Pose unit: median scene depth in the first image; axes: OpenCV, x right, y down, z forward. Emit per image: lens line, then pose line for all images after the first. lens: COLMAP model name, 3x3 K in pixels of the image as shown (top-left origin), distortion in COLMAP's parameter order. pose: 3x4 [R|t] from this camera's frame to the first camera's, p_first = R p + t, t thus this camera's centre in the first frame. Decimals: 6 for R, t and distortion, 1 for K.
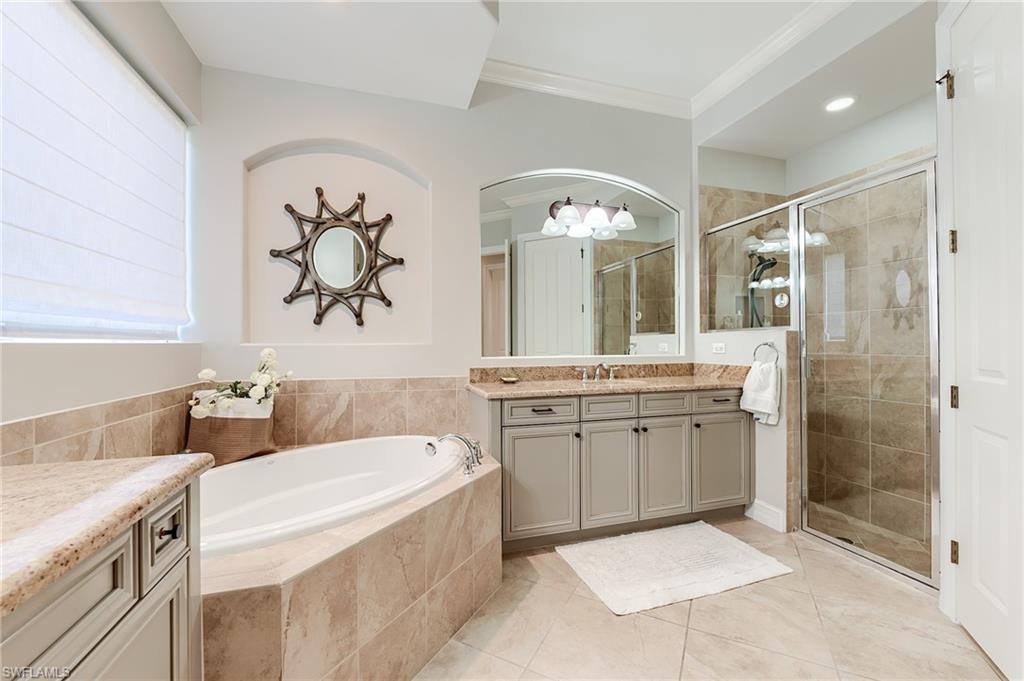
lens RADIAL K [[408.2, 0, 511.1], [0, 408.2, 341.7], [0, 0, 1]] dist [0.000850, -0.005803]
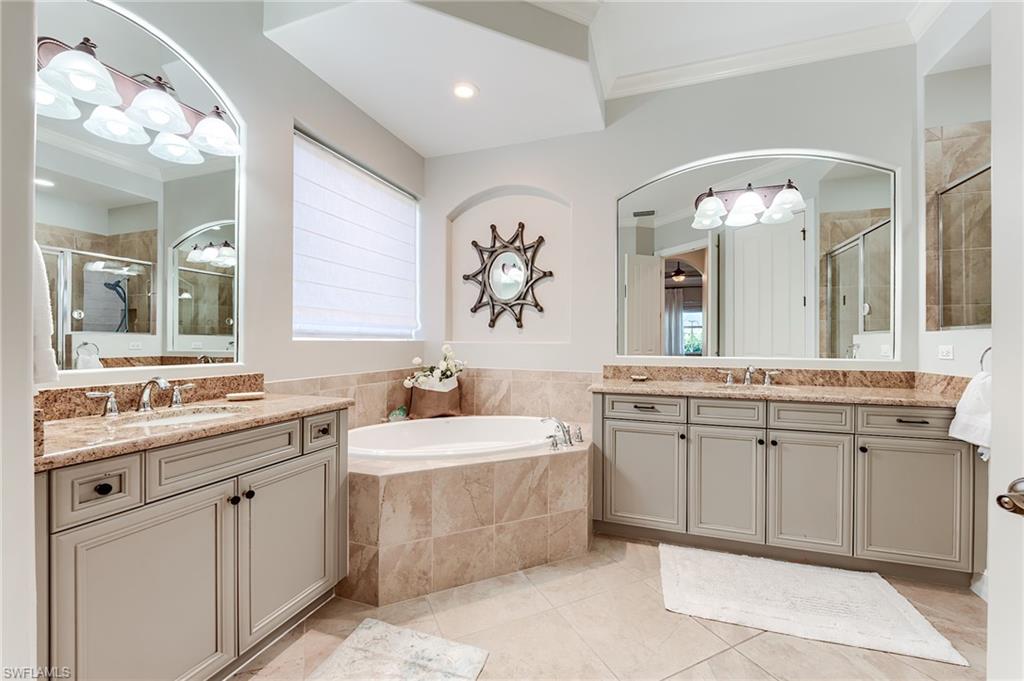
lens RADIAL K [[408.2, 0, 511.1], [0, 408.2, 341.7], [0, 0, 1]] dist [0.000850, -0.005803]
pose [[0.800792, 0.007370, -0.598897, 0.382606], [-0.004599, 0.999970, 0.006155, -0.004062], [0.598925, -0.002175, 0.800802, -0.034819]]
